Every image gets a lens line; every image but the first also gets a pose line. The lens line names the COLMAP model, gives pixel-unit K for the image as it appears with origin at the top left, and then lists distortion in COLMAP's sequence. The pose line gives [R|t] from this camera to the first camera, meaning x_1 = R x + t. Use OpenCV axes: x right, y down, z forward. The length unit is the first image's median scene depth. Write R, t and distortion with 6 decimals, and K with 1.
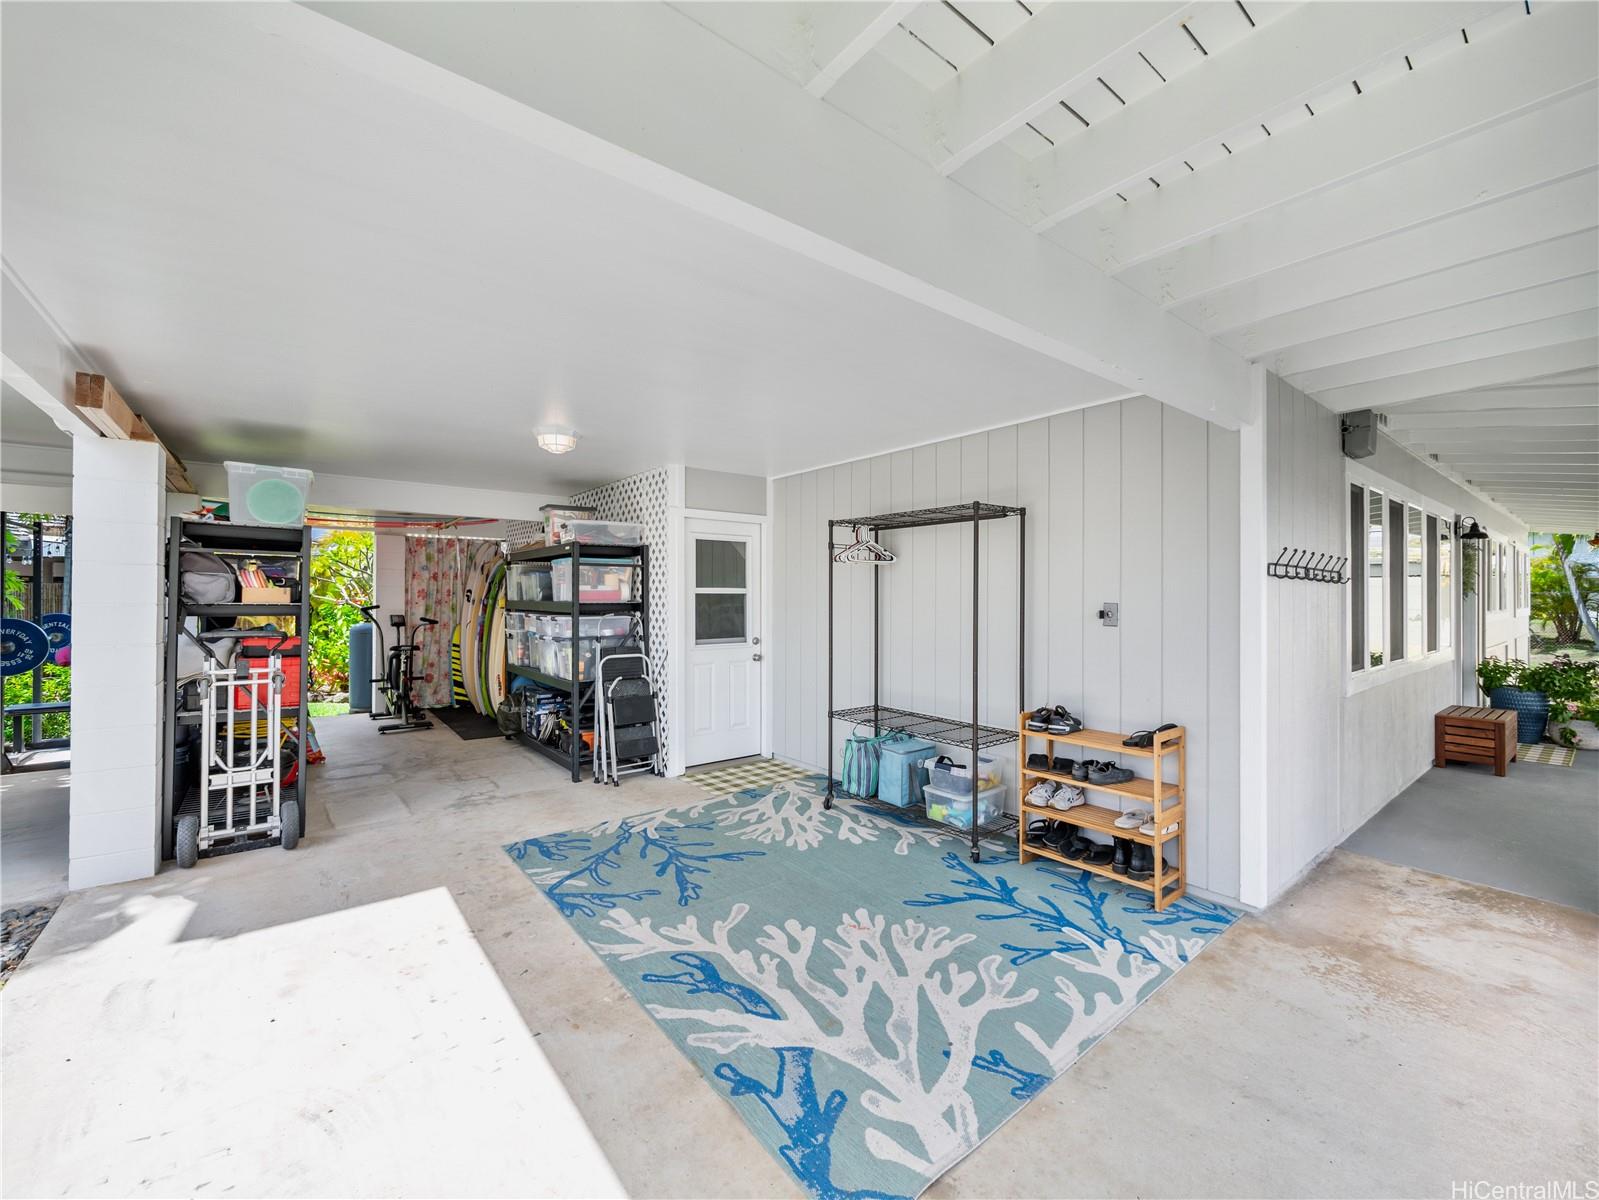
lens RADIAL K [[669.6, 0, 799.5], [0, 669.6, 600.0], [0, 0, 1]] dist [0.000050, -0.000003]
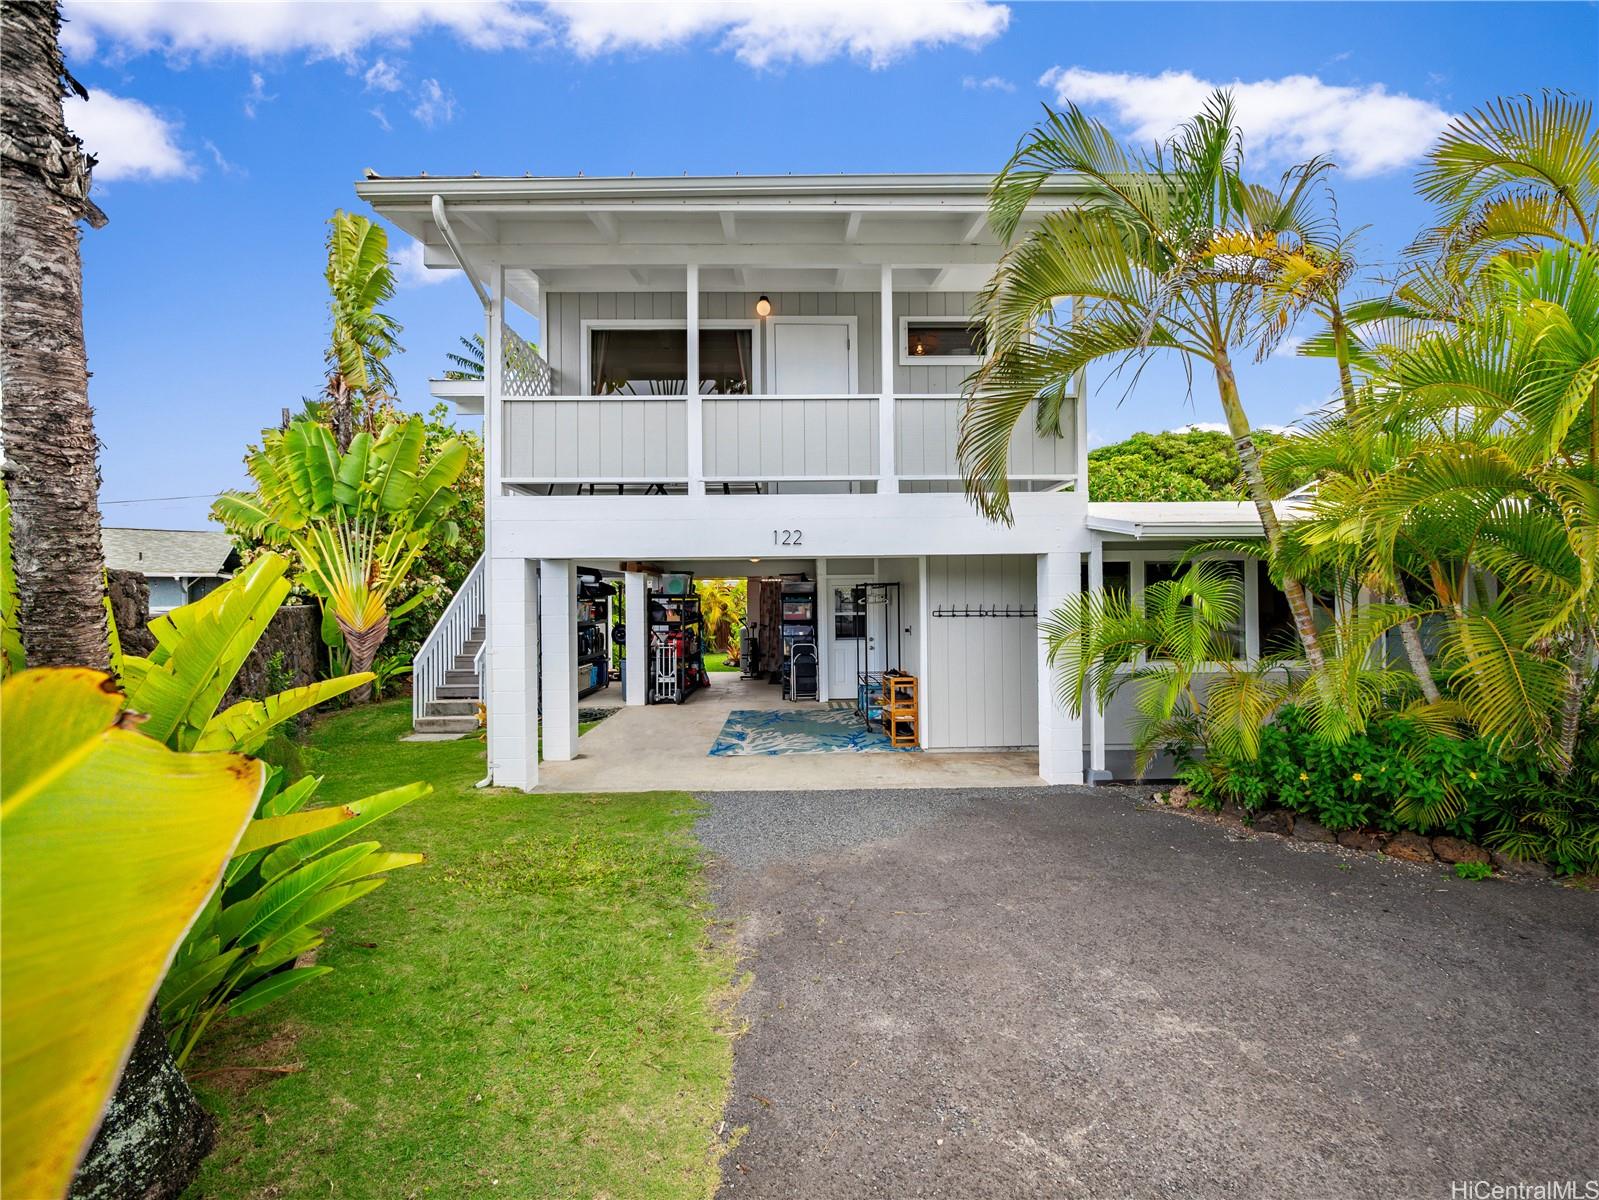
lens RADIAL K [[669.6, 0, 799.5], [0, 669.6, 600.0], [0, 0, 1]] dist [0.000050, -0.000003]
pose [[0.796756, -0.008409, -0.604242, 1.411061], [0.011314, 0.999935, 0.001003, -0.085076], [0.604195, -0.007636, 0.796800, -0.995871]]
